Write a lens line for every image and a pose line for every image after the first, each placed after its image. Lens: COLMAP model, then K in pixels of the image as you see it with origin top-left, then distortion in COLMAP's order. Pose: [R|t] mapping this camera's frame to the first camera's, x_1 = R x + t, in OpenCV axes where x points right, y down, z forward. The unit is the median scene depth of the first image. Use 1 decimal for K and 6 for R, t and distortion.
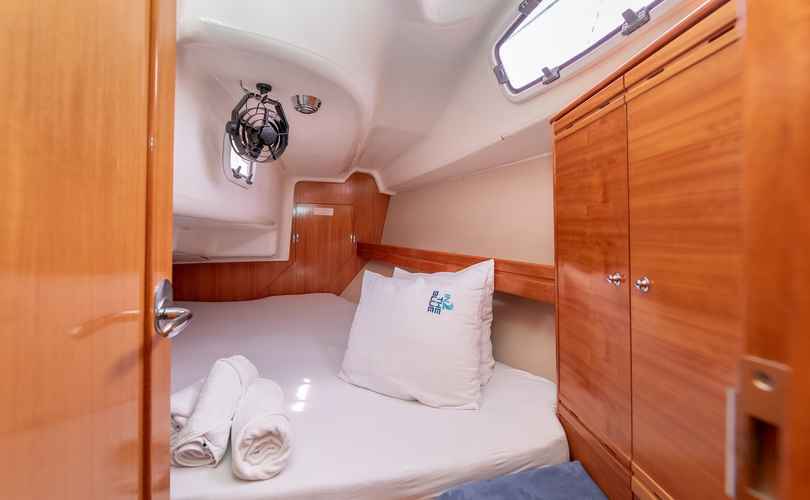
lens RADIAL K [[355.4, 0, 379.0], [0, 355.4, 231.3], [0, 0, 1]] dist [-0.000886, -0.003092]
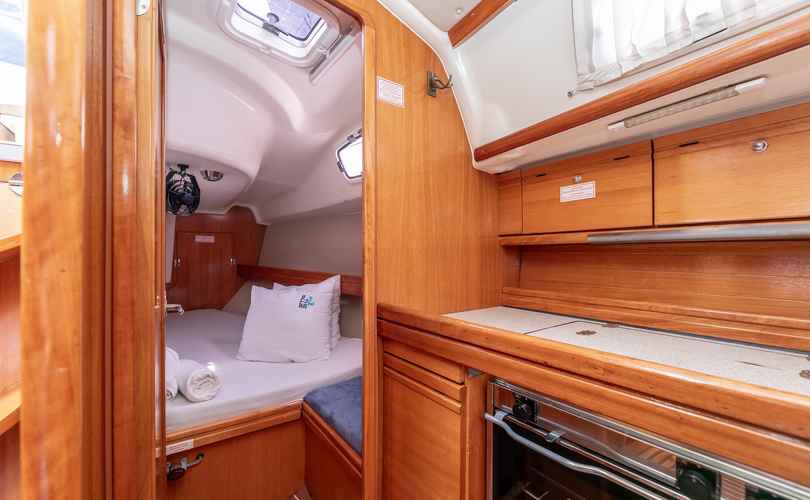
lens RADIAL K [[355.4, 0, 410.3], [0, 355.4, 247.8], [0, 0, 1]] dist [-0.000886, -0.003092]
pose [[0.905067, -0.010282, 0.425144, -0.084547], [0.009526, 0.999947, 0.003905, -0.050579], [-0.425161, 0.000516, 0.905117, -0.661693]]
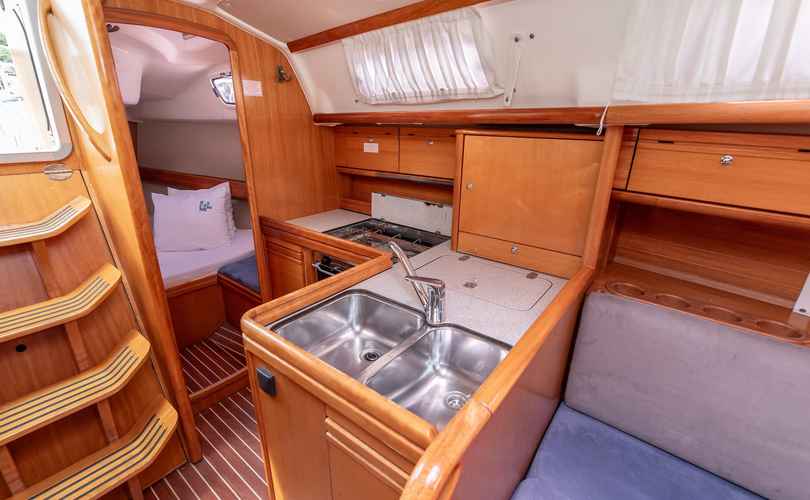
lens RADIAL K [[366.1, 0, 399.1], [0, 366.1, 251.4], [0, 0, 1]] dist [-0.001003, 0.001084]
pose [[0.771766, -0.219177, 0.596941, -0.292222], [-0.000620, 0.938465, 0.345375, -0.296877], [-0.635906, -0.266919, 0.724139, -1.373982]]
